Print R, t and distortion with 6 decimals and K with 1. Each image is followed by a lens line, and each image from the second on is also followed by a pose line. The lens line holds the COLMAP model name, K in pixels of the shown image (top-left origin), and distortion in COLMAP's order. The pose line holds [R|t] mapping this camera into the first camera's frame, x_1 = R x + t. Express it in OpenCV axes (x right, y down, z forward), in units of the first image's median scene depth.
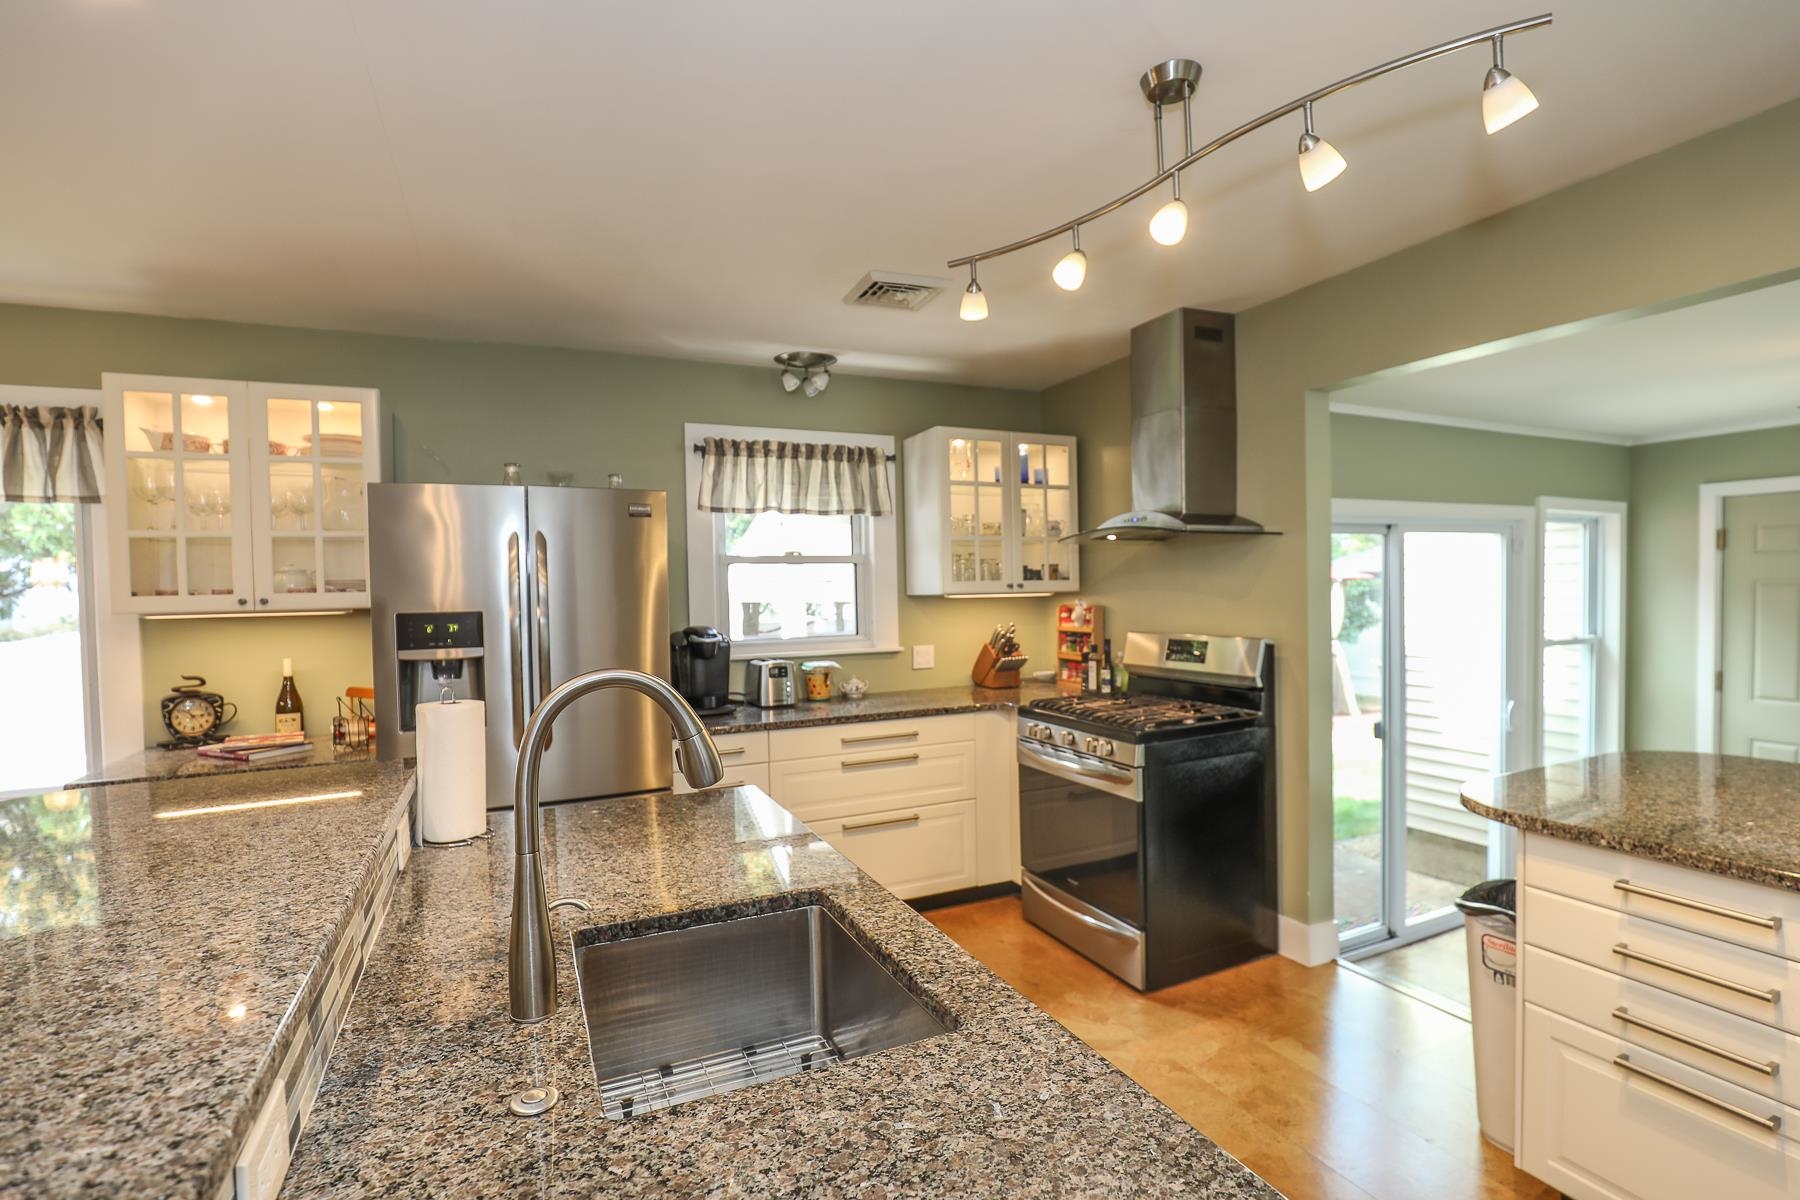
lens RADIAL K [[851.7, 0, 906.5], [0, 851.7, 610.9], [0, 0, 1]] dist [-0.030344, 0.002899]
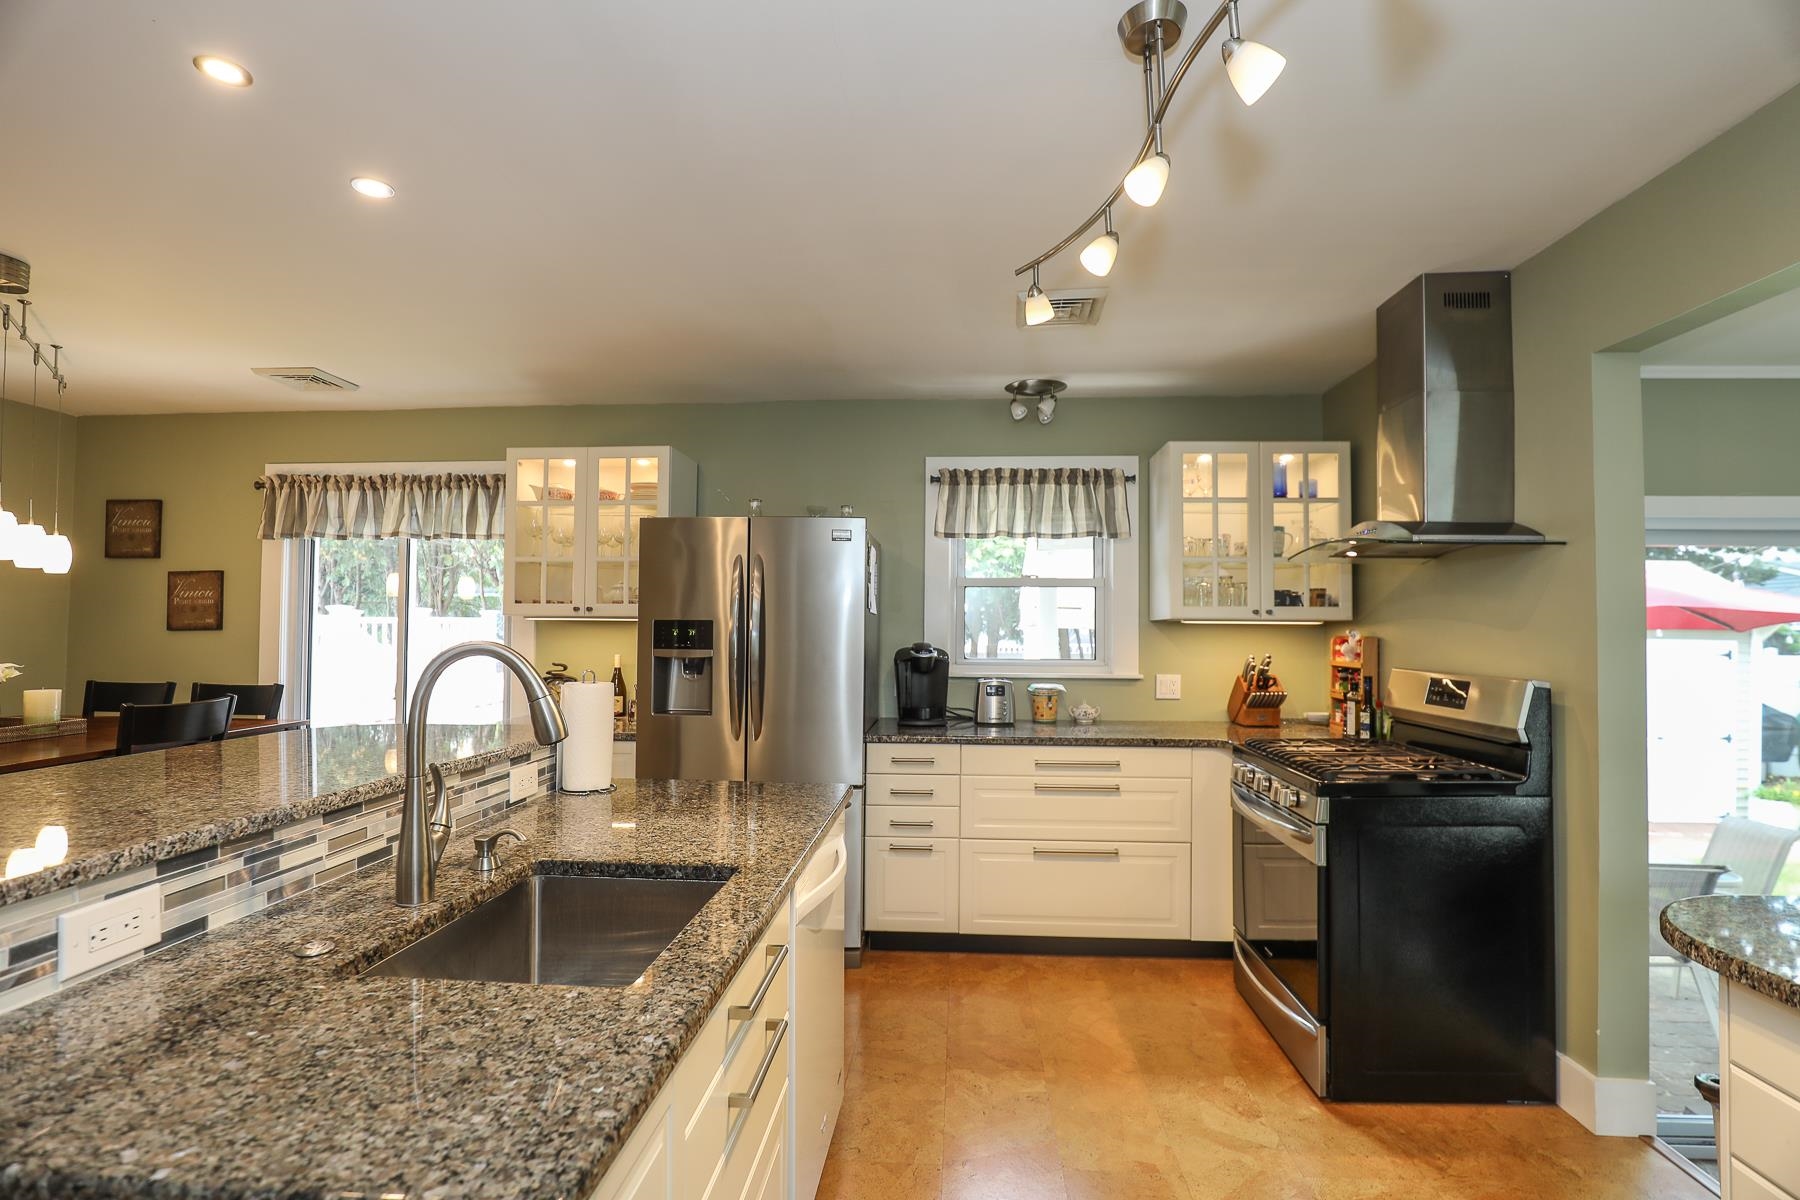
lens RADIAL K [[826.1, 0, 904.4], [0, 826.1, 606.5], [0, 0, 1]] dist [-0.028034, 0.000953]
pose [[0.877055, 0.013668, -0.480196, 0.222227], [-0.036143, 0.998639, -0.037589, 0.011542], [0.479029, 0.050323, 0.876356, 0.064567]]
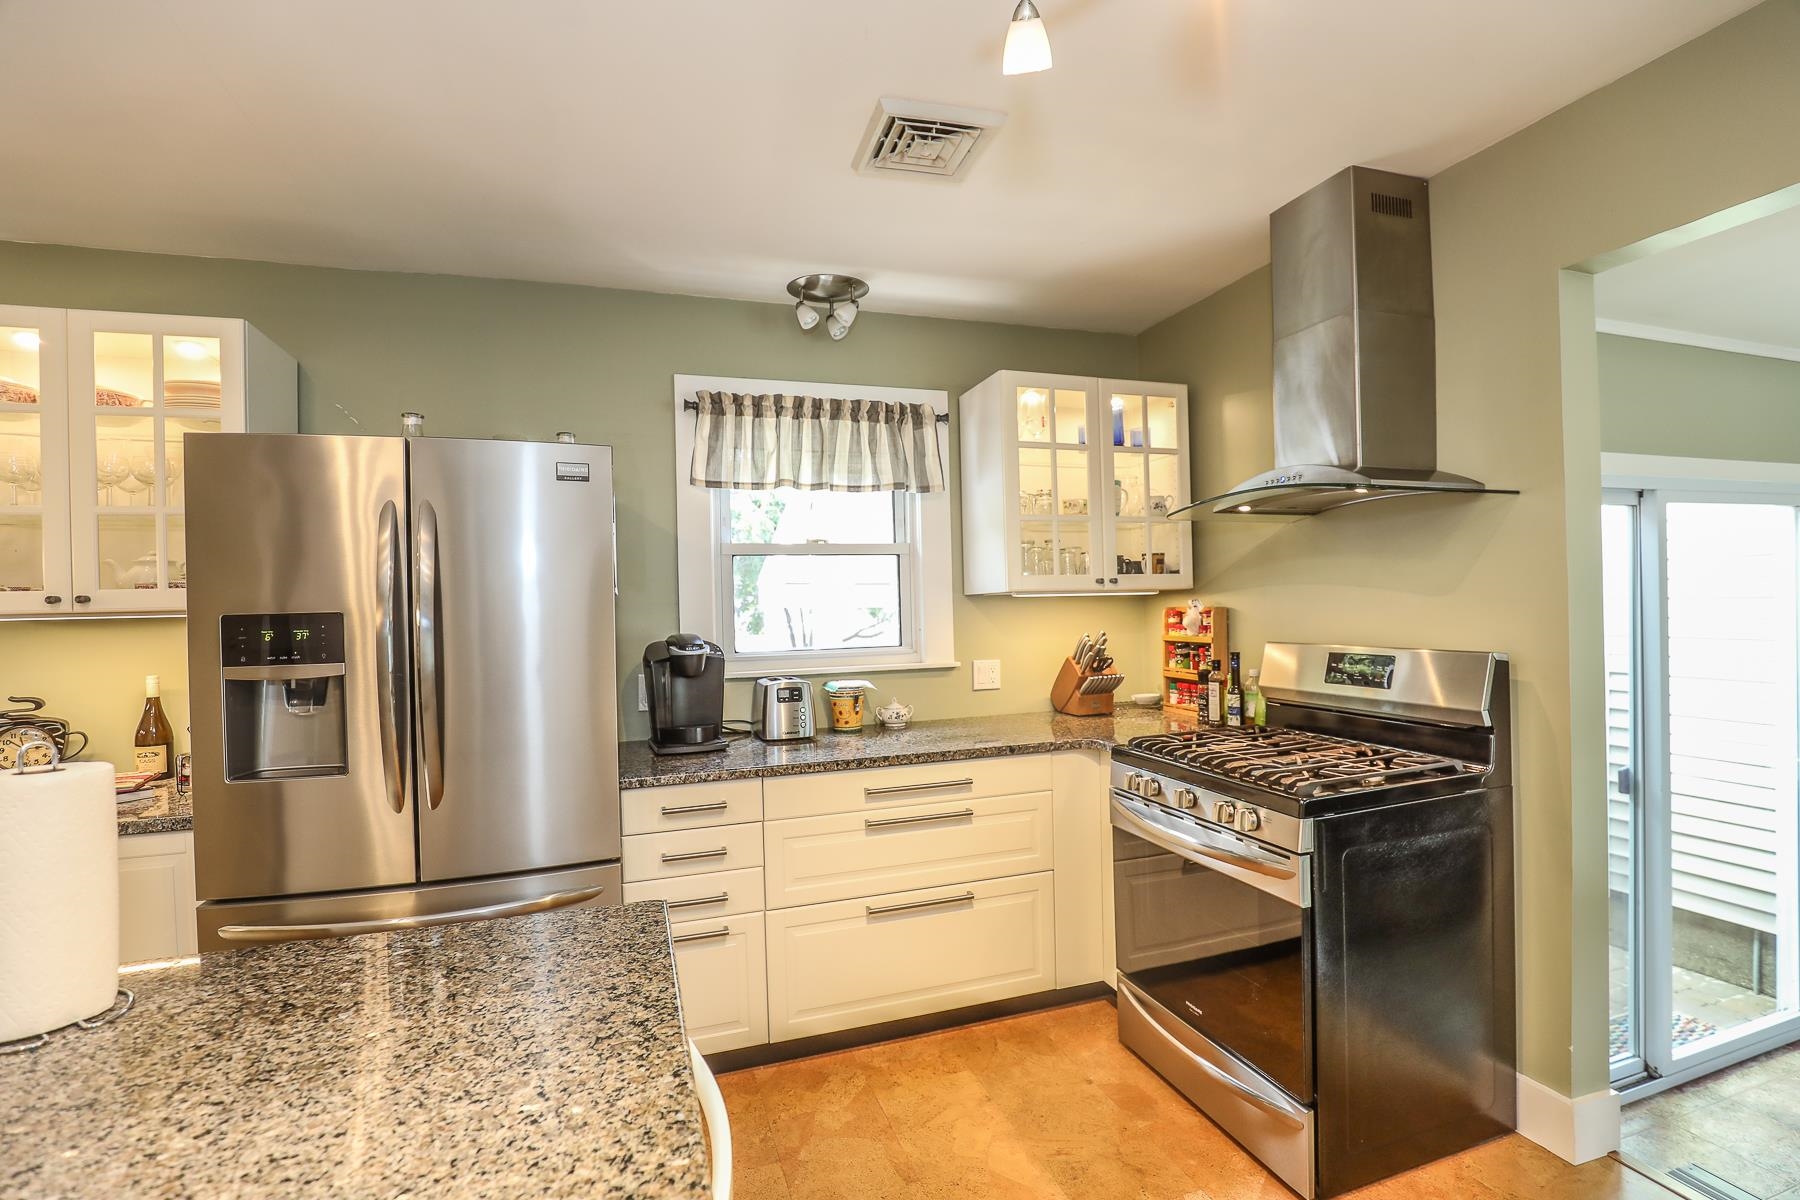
lens RADIAL K [[840.3, 0, 906.9], [0, 840.3, 608.5], [0, 0, 1]] dist [-0.026990, 0.001077]
pose [[0.994344, -0.003156, -0.106158, 0.032104], [0.001440, 0.999867, -0.016239, 0.006920], [0.106195, 0.015994, 0.994217, 0.254859]]
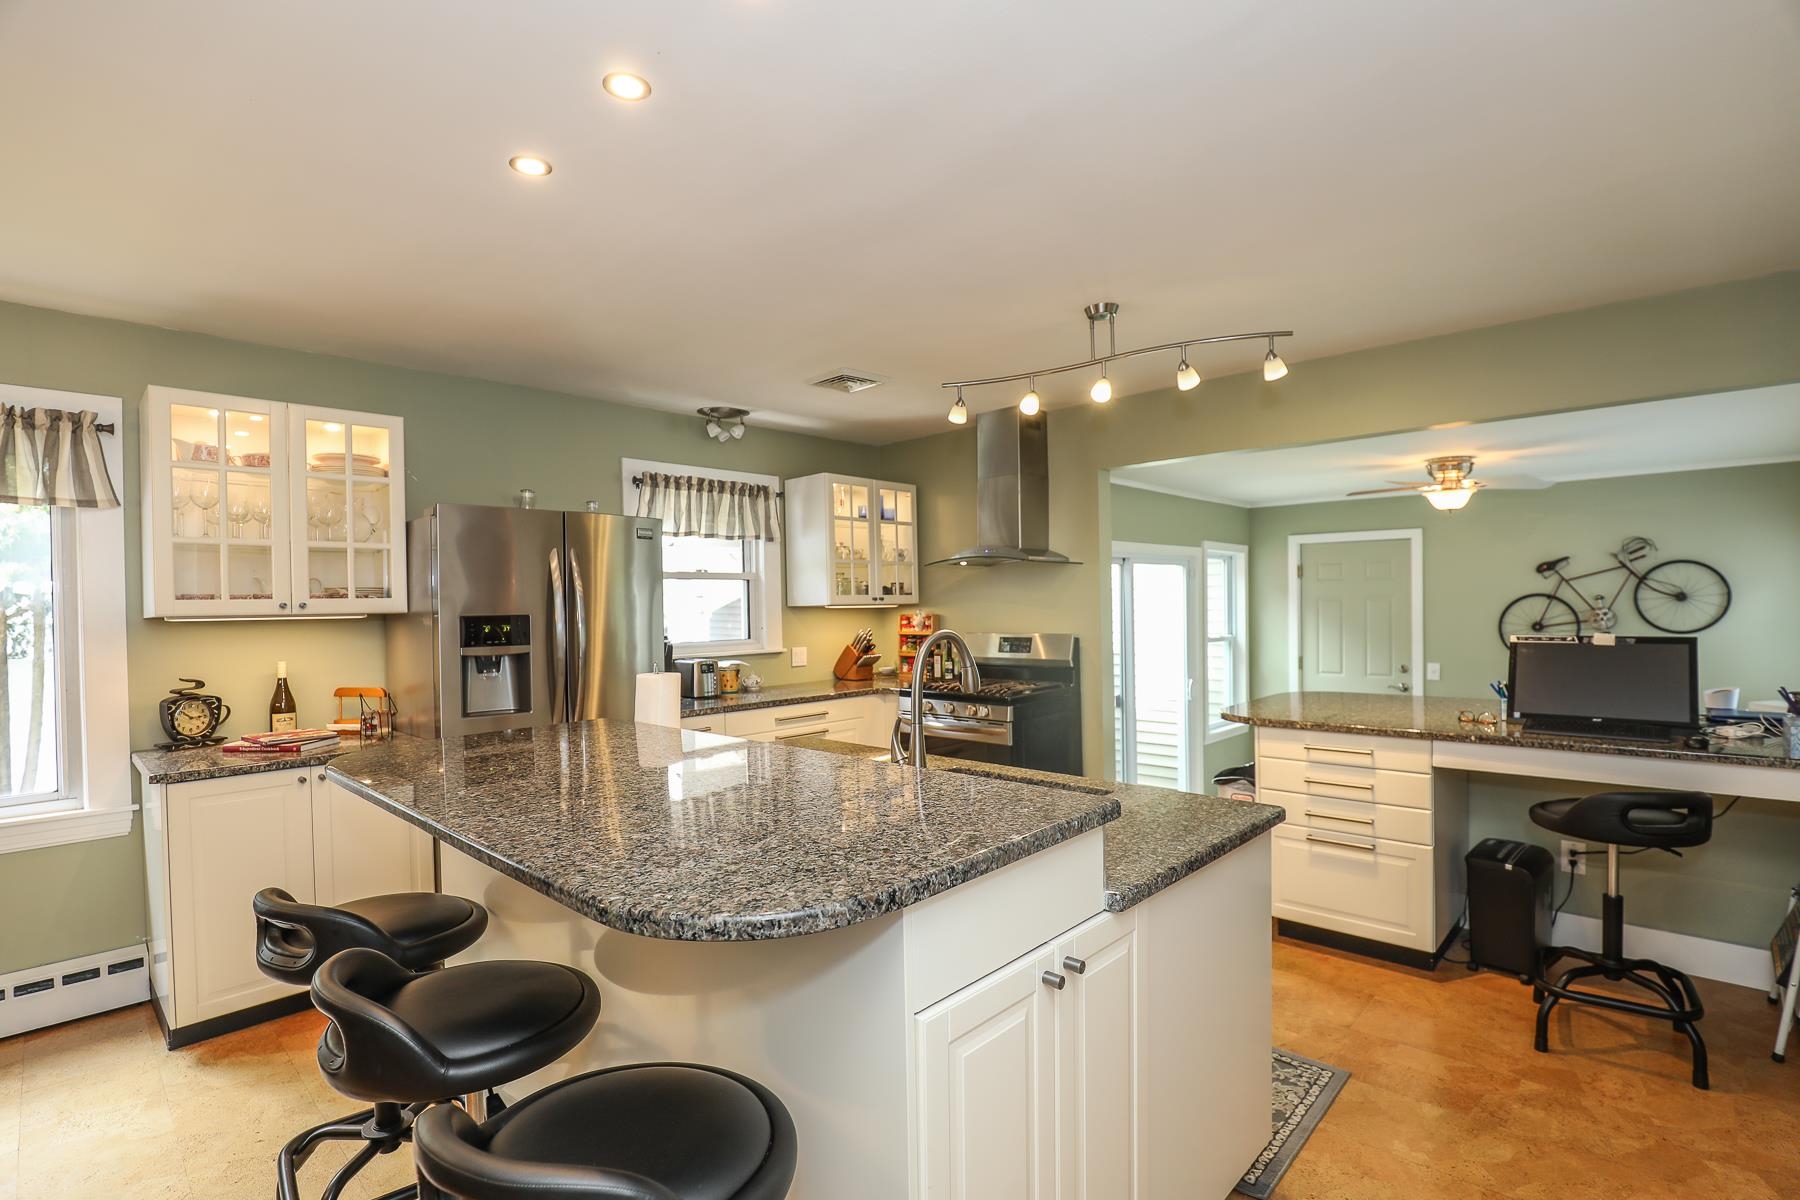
lens RADIAL K [[851.7, 0, 906.5], [0, 851.7, 610.9], [0, 0, 1]] dist [-0.030344, 0.002899]
pose [[0.929509, 0.000819, 0.368799, -0.321147], [0.008238, 0.999702, -0.022983, 0.019402], [-0.368708, 0.024401, 0.929225, -0.220481]]
